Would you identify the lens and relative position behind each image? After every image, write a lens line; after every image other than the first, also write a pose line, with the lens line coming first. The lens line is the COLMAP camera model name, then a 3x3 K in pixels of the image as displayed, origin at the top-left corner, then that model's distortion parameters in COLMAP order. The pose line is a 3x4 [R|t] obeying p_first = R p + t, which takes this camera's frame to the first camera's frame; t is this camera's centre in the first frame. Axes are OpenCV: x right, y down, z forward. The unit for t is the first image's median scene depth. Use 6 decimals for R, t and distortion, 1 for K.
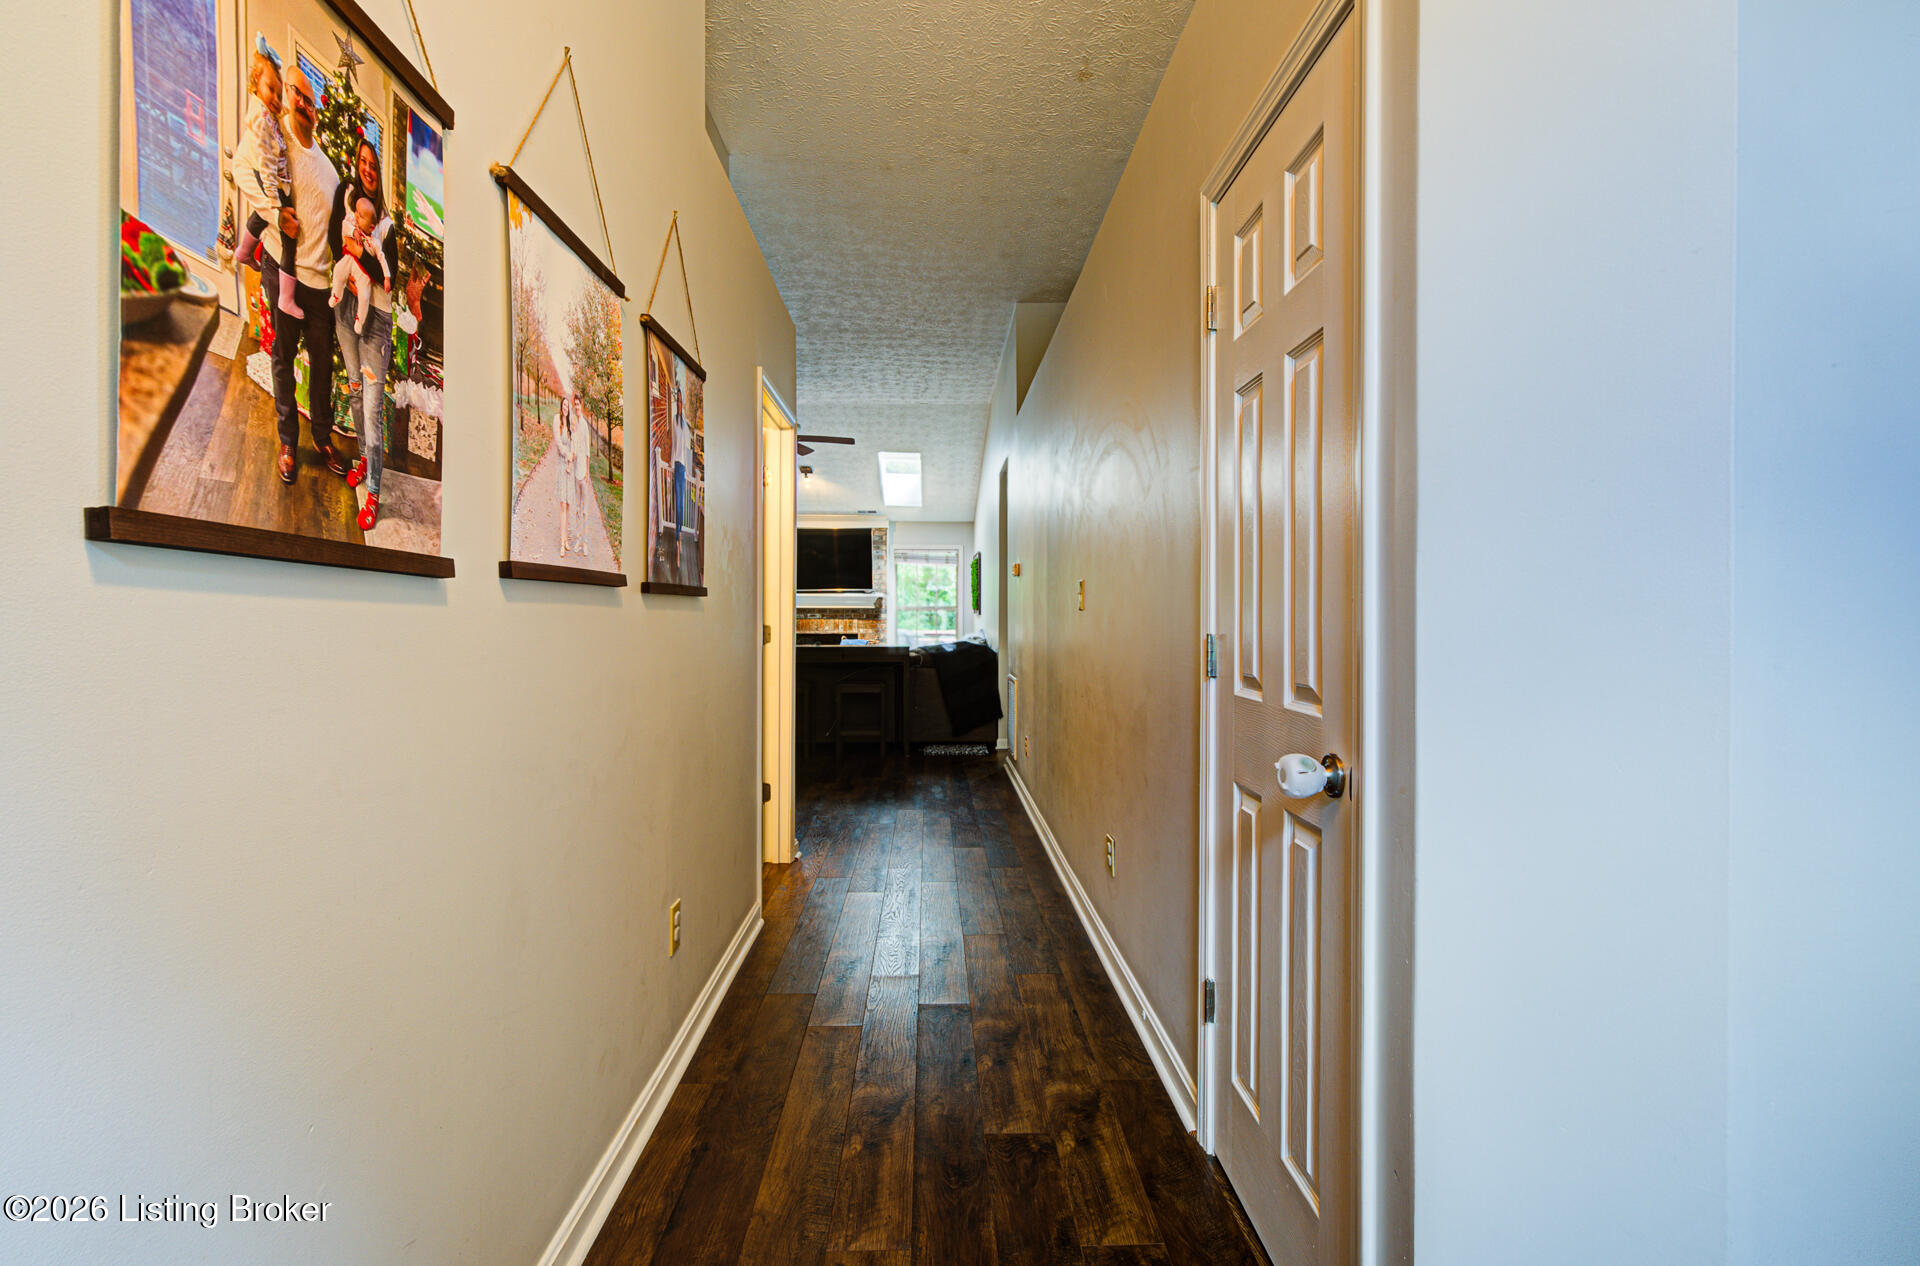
lens RADIAL K [[889.4, 0, 960.3], [0, 889.4, 627.5], [0, 0, 1]] dist [0.000236, 0.000001]
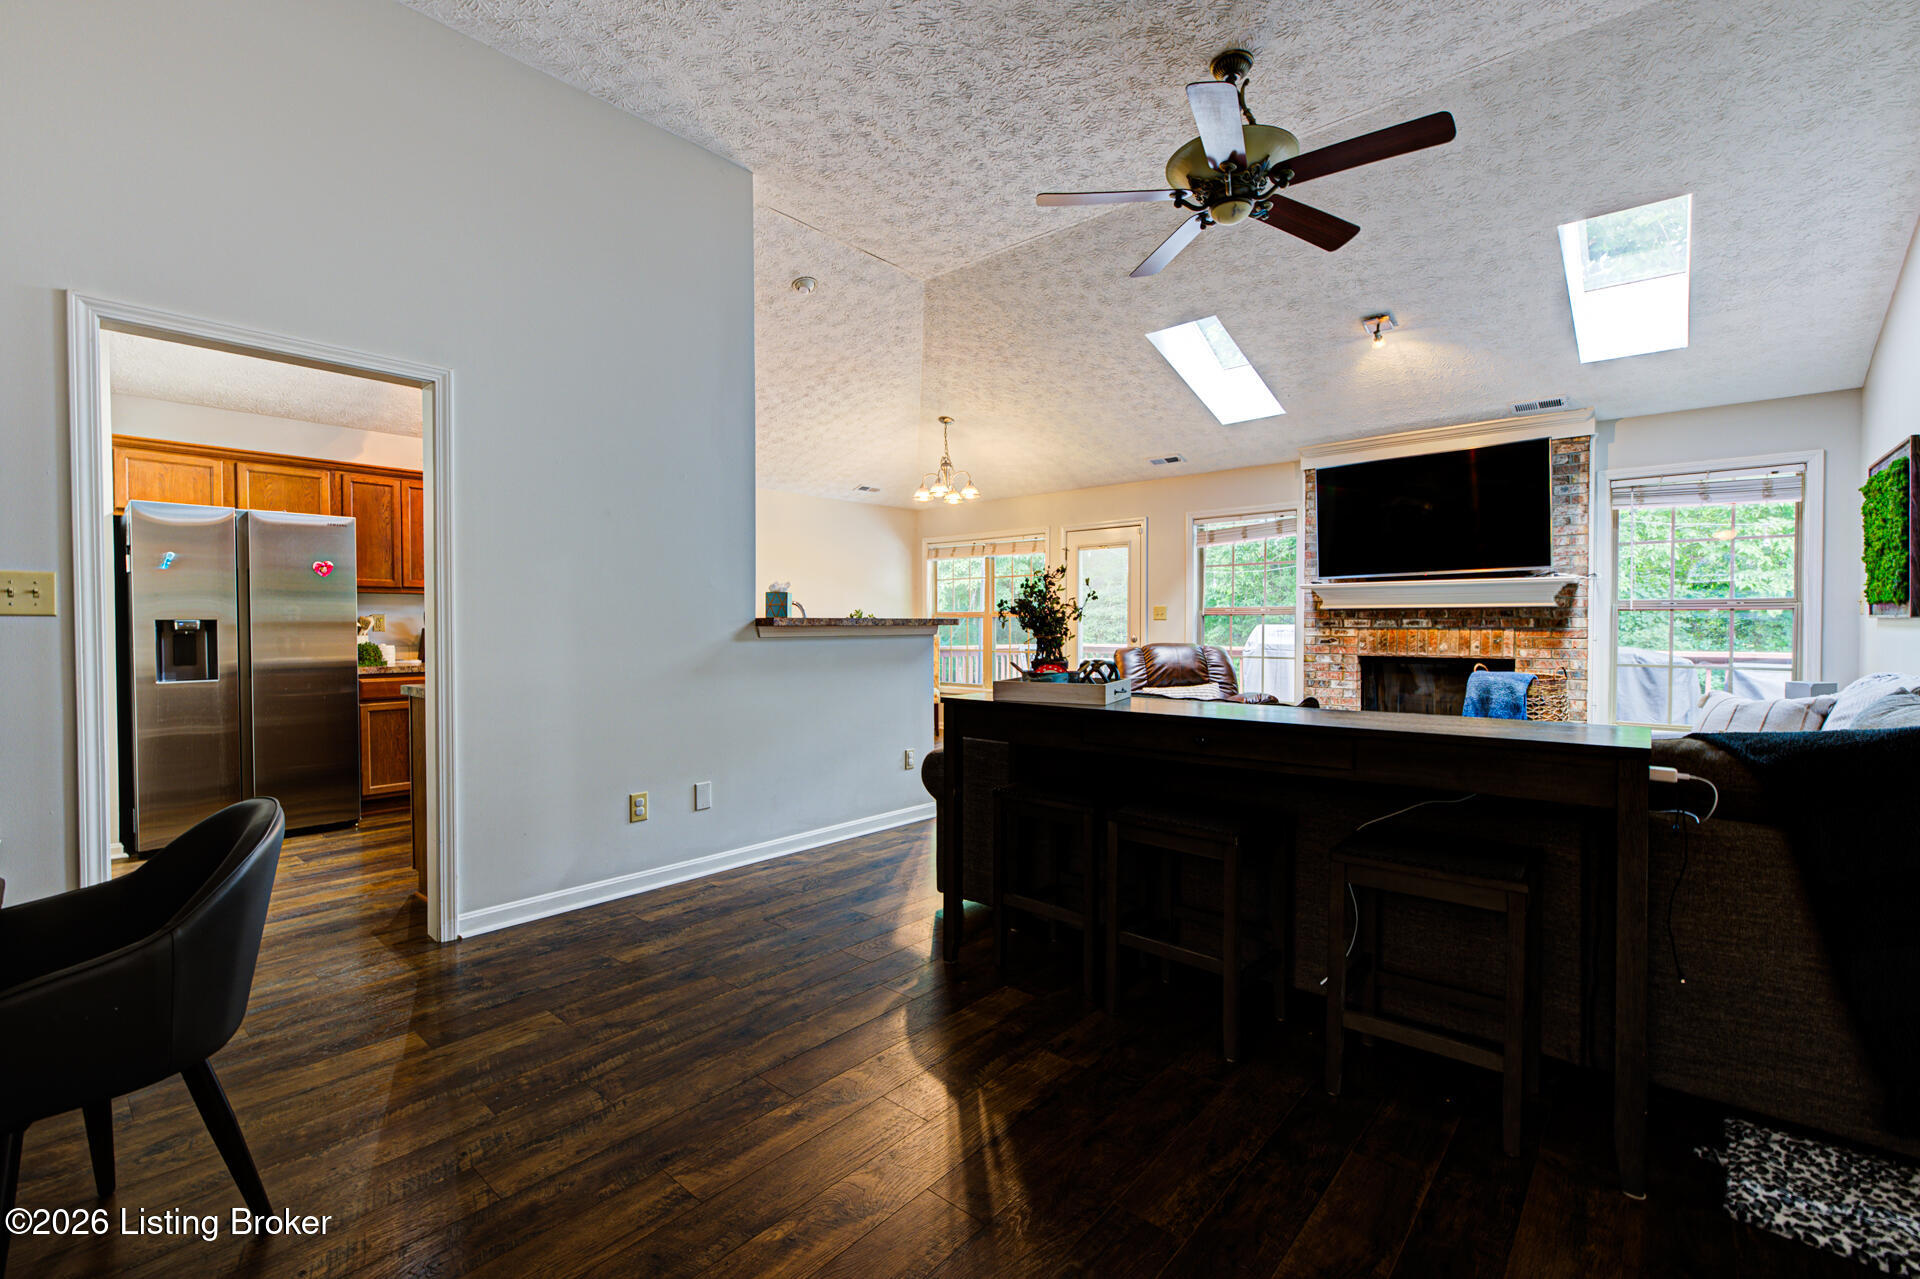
lens RADIAL K [[815.7, 0, 964.2], [0, 815.7, 640.1], [0, 0, 1]] dist [-0.001238, 0.000089]
pose [[0.726808, 0.009009, -0.686782, -0.026295], [-0.002423, 0.999941, 0.010553, -0.007318], [0.686837, -0.006006, 0.726787, 0.461351]]
